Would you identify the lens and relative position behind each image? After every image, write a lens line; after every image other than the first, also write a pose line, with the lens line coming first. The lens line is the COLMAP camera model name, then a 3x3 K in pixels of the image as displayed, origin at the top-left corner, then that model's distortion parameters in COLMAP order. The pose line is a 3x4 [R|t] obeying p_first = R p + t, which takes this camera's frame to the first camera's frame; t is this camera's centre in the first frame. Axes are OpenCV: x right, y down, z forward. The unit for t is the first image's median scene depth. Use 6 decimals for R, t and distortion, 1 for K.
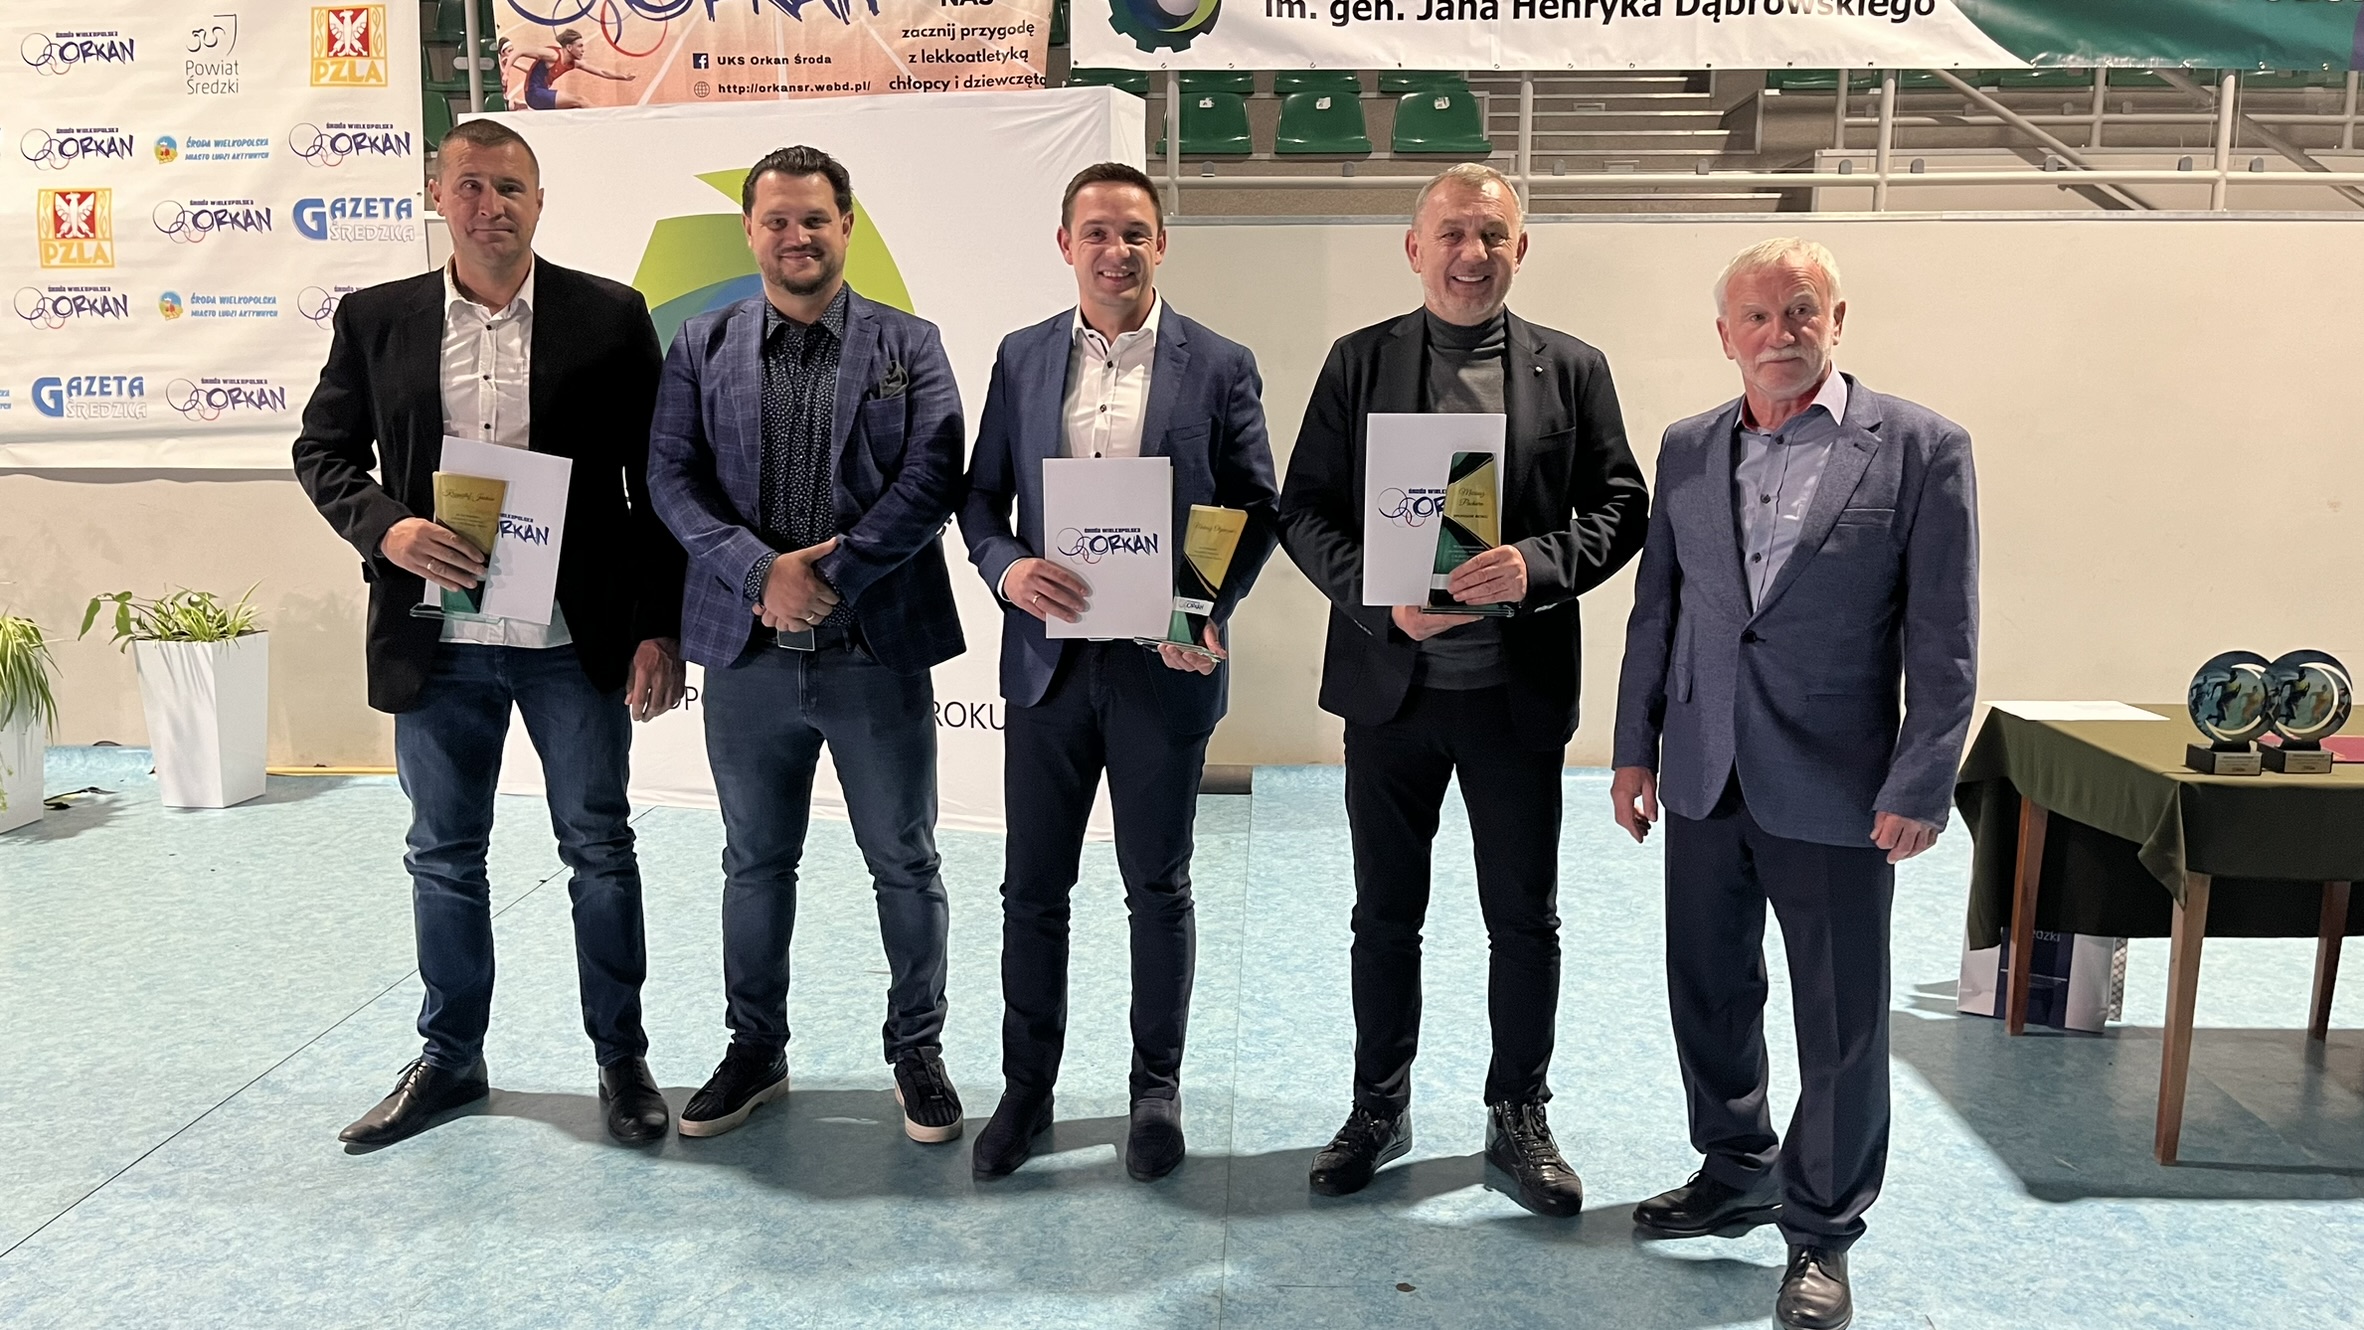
lens RADIAL K [[1783.5, 0, 1198.8], [0, 1783.5, 681.5], [0, 0, 1]] dist [0.071816, -0.092752]
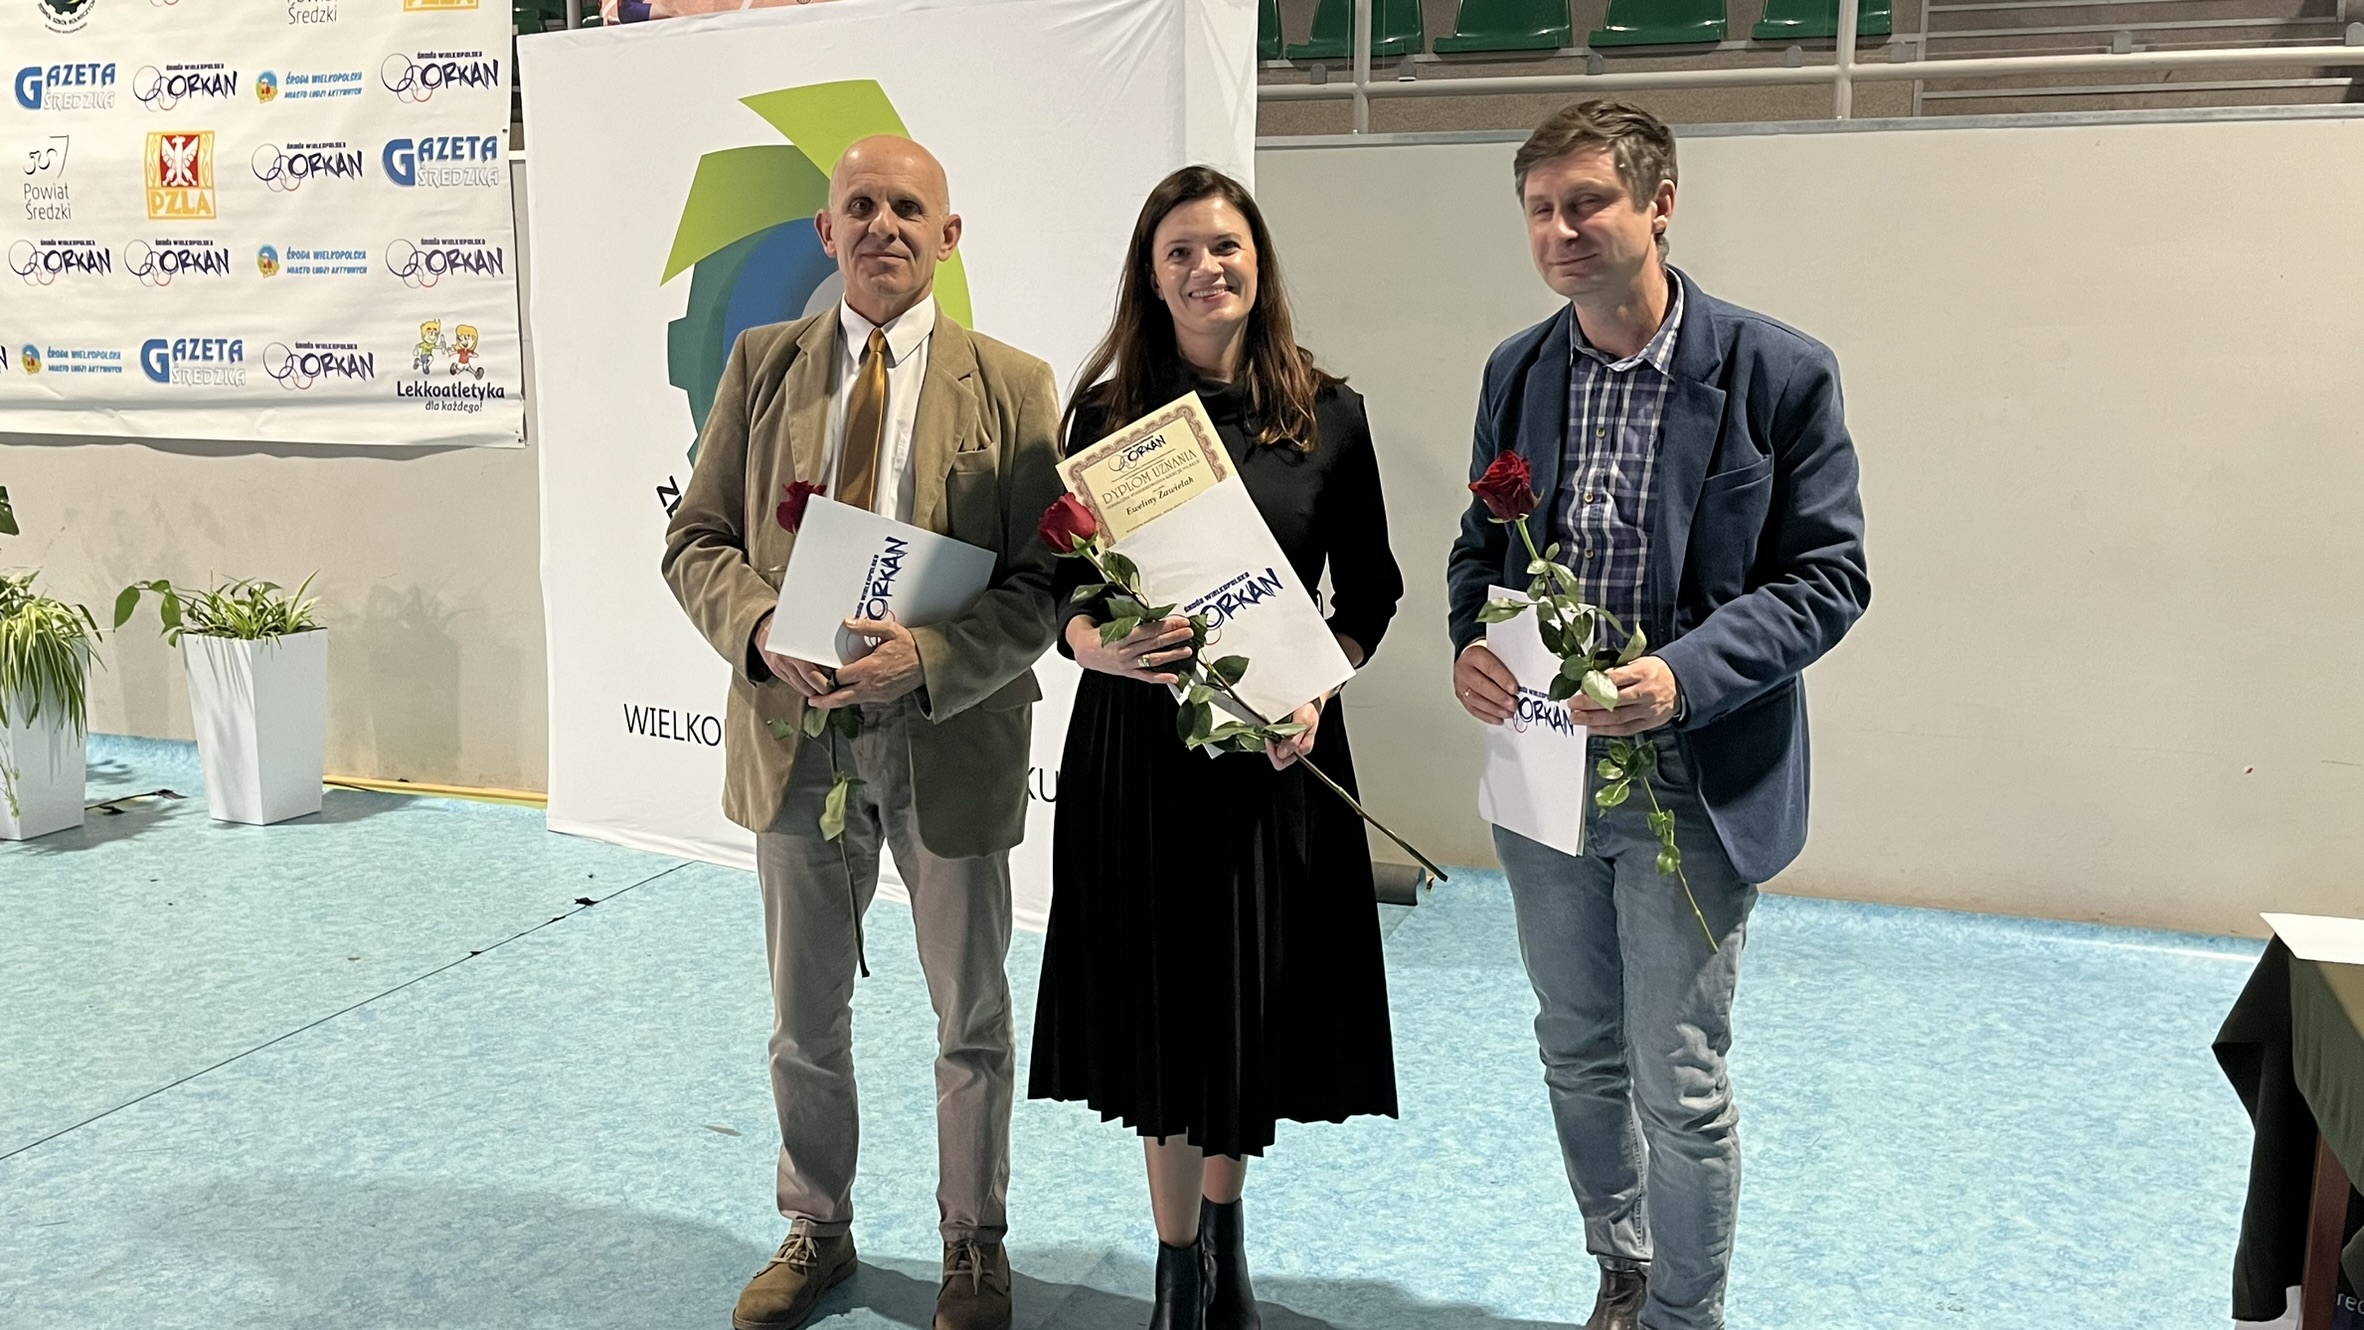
lens RADIAL K [[2049.5, 0, 1174.5], [0, 2049.5, 668.2], [0, 0, 1]] dist [0.031441, -0.008192]
pose [[0.955407, 0.052618, -0.290565, 0.173483], [-0.052124, 0.998596, 0.009447, -0.039152], [0.290655, 0.006119, 0.956808, 0.151114]]
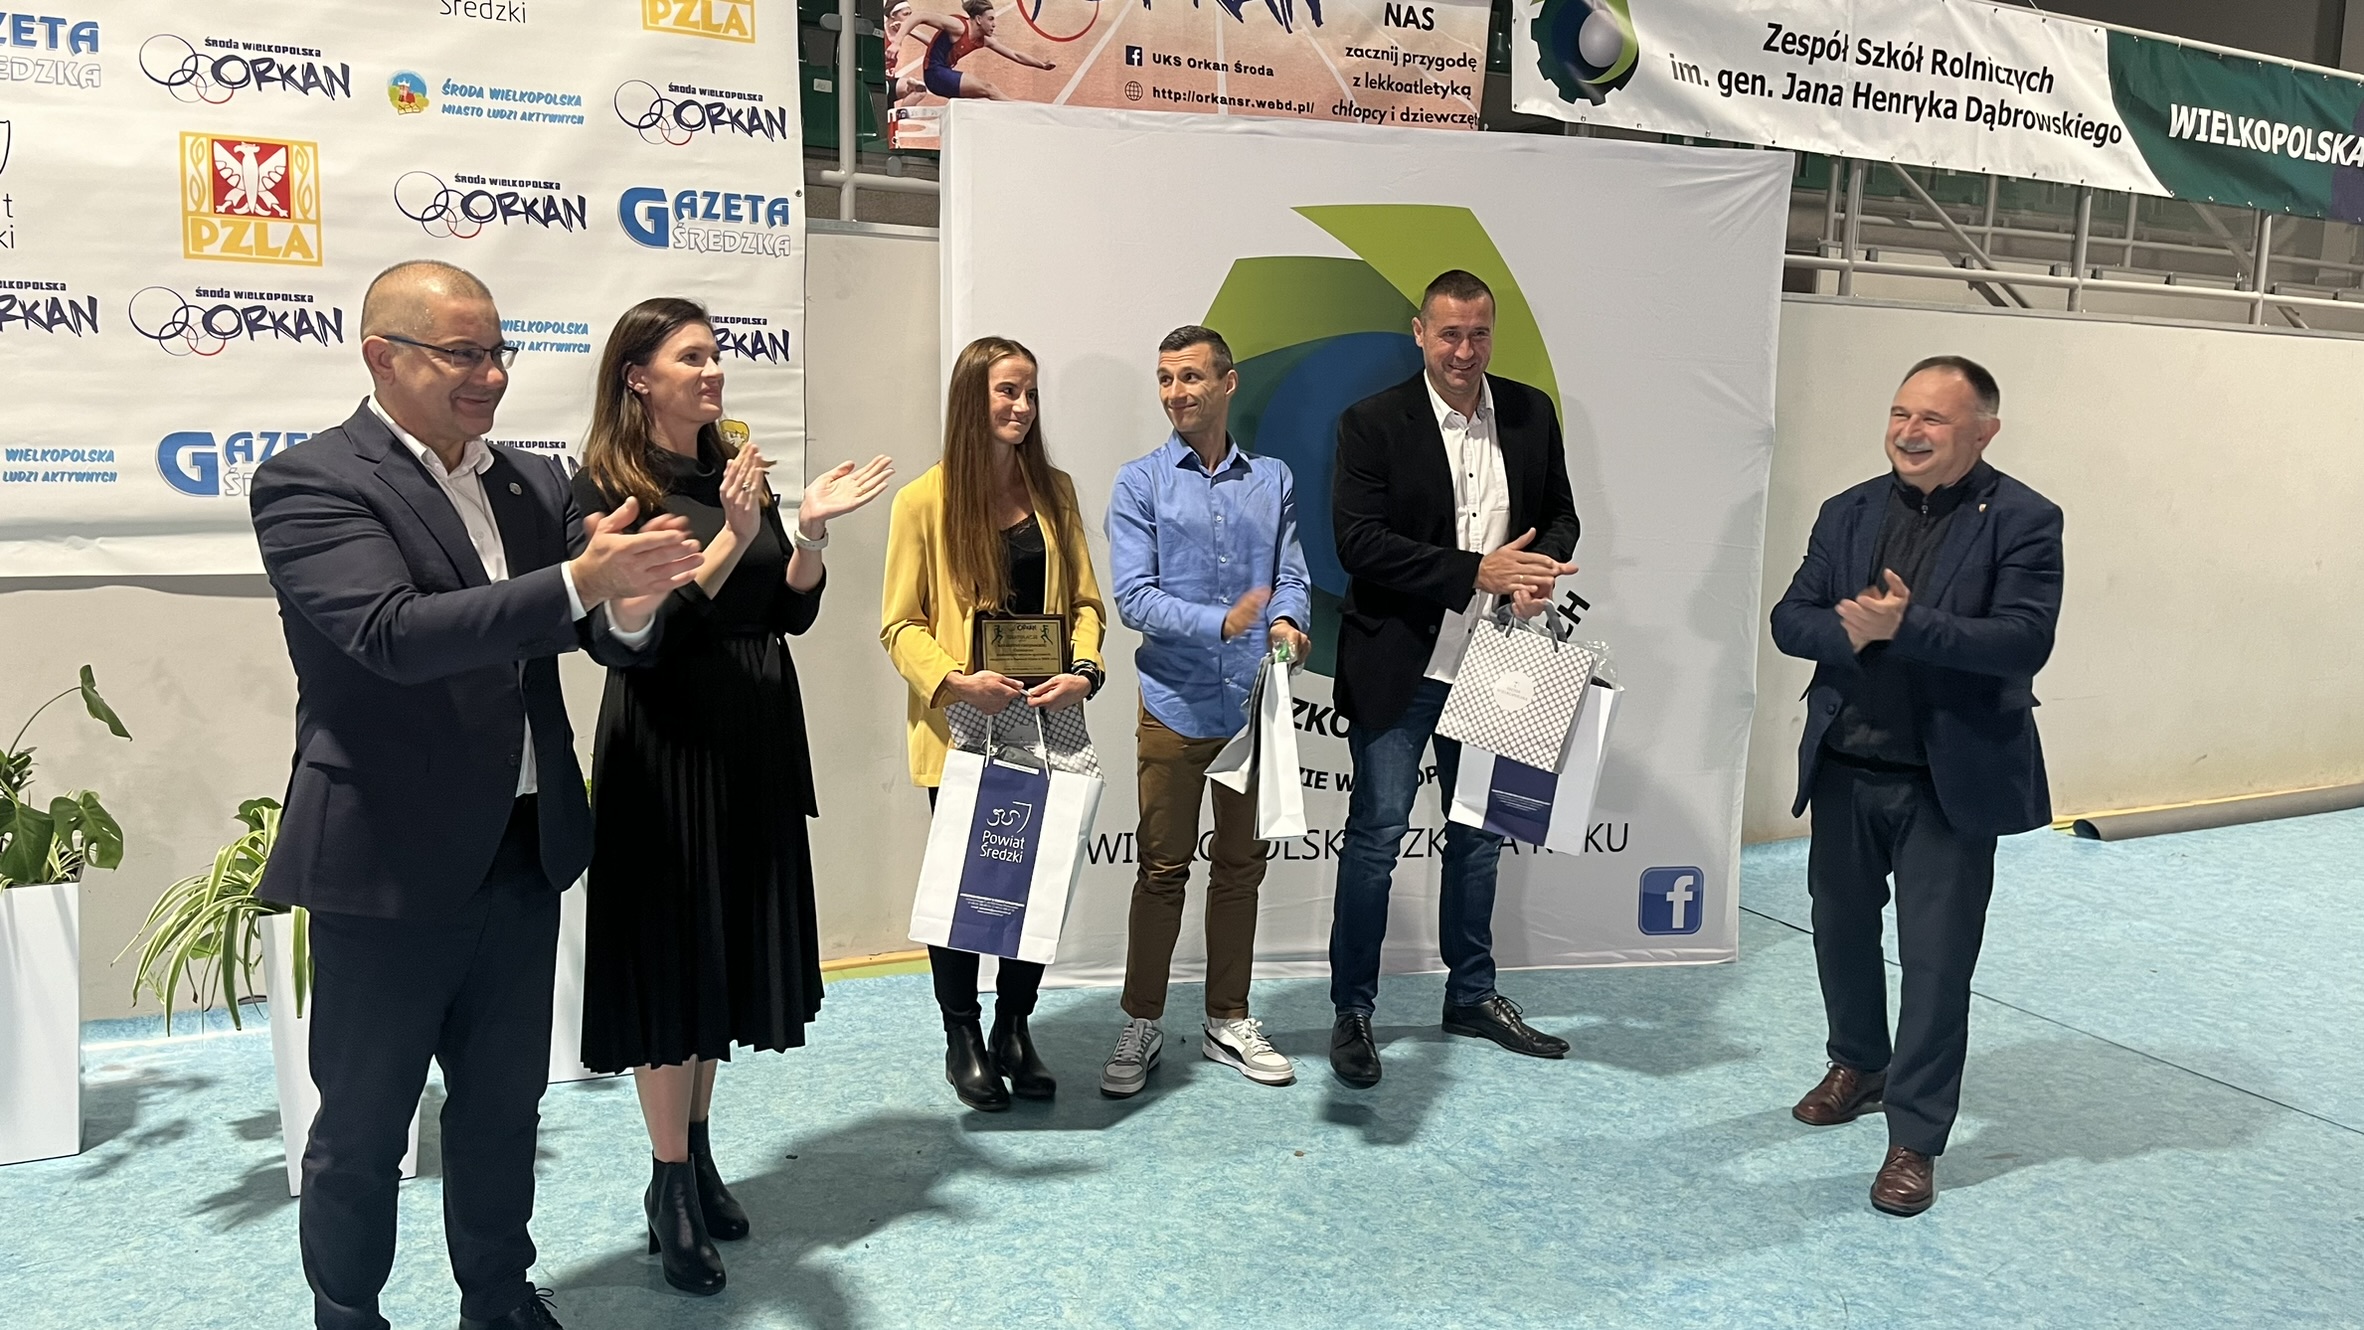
lens RADIAL K [[1783.5, 0, 1204.0], [0, 1783.5, 655.0], [0, 0, 1]] dist [0.071816, -0.092752]
pose [[0.870436, -0.045202, 0.490201, -0.652957], [0.051696, 0.998663, 0.000293, -0.074477], [-0.489559, 0.025086, 0.871609, 0.287776]]
